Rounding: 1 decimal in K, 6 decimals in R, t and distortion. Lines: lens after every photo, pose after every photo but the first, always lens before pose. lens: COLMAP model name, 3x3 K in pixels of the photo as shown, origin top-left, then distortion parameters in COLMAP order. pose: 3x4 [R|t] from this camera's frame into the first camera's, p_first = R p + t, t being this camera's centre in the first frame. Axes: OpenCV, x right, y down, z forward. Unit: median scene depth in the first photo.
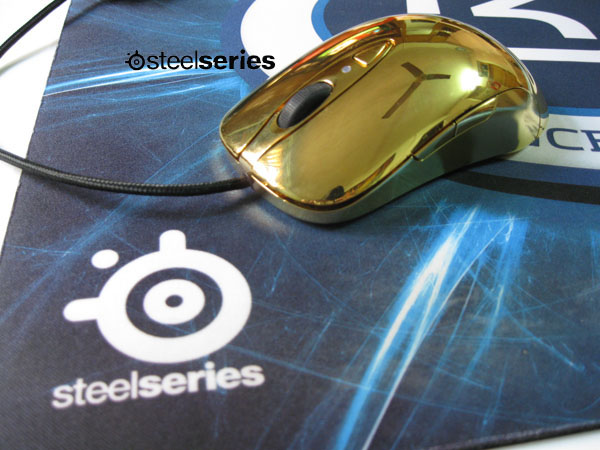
lens RADIAL K [[624.5, 0, 300.0], [0, 624.5, 225.0], [0, 0, 1]] dist [-0.129659, 0.030336]
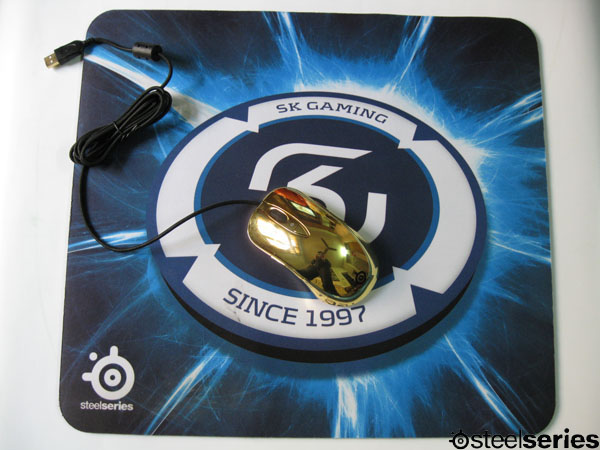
lens RADIAL K [[624.5, 0, 300.0], [0, 624.5, 225.0], [0, 0, 1]] dist [-0.129659, 0.030336]
pose [[0.982827, 0.180269, -0.039415, 0.802155], [-0.116977, 0.773857, 0.622465, -2.766305], [0.142713, -0.607165, 0.781655, -1.007713]]
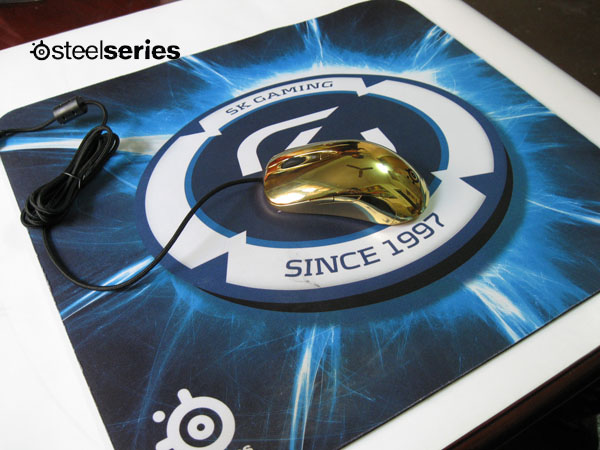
lens RADIAL K [[624.5, 0, 300.0], [0, 624.5, 225.0], [0, 0, 1]] dist [-0.129659, 0.030336]
pose [[0.934616, -0.276570, 0.223611, -0.158863], [0.248558, 0.957621, 0.145535, -0.799767], [-0.254385, -0.080439, 0.963752, -1.156059]]
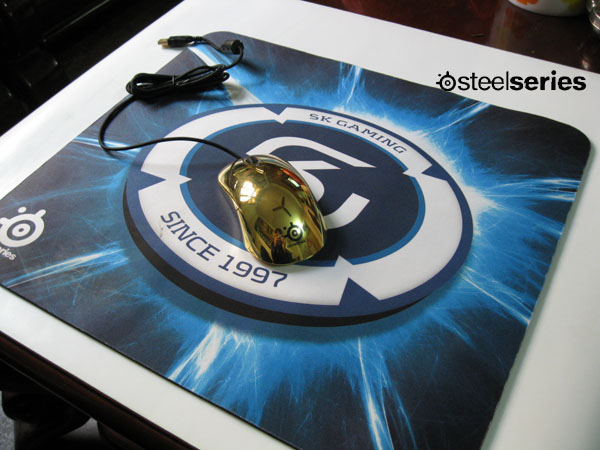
lens RADIAL K [[624.5, 0, 300.0], [0, 624.5, 225.0], [0, 0, 1]] dist [-0.129659, 0.030336]
pose [[0.770196, 0.420003, -0.479996, 2.483117], [-0.379859, 0.906606, 0.183774, -1.061095], [0.512353, 0.040789, 0.857806, -1.033914]]
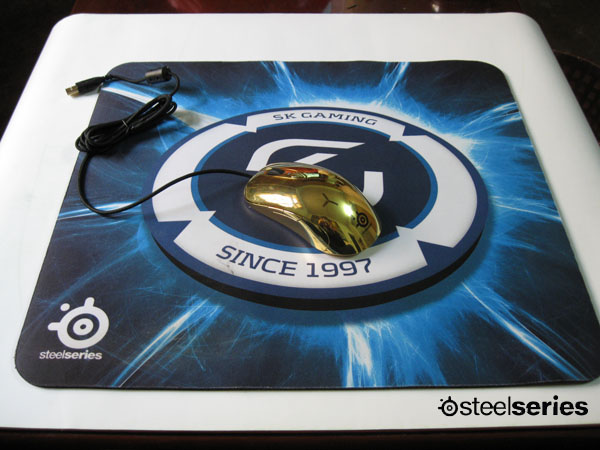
lens RADIAL K [[624.5, 0, 300.0], [0, 624.5, 225.0], [0, 0, 1]] dist [-0.129659, 0.030336]
pose [[0.986802, 0.101879, -0.125869, 1.135341], [-0.087330, 0.989384, 0.116159, -0.786800], [0.136367, -0.103634, 0.985223, -1.695900]]
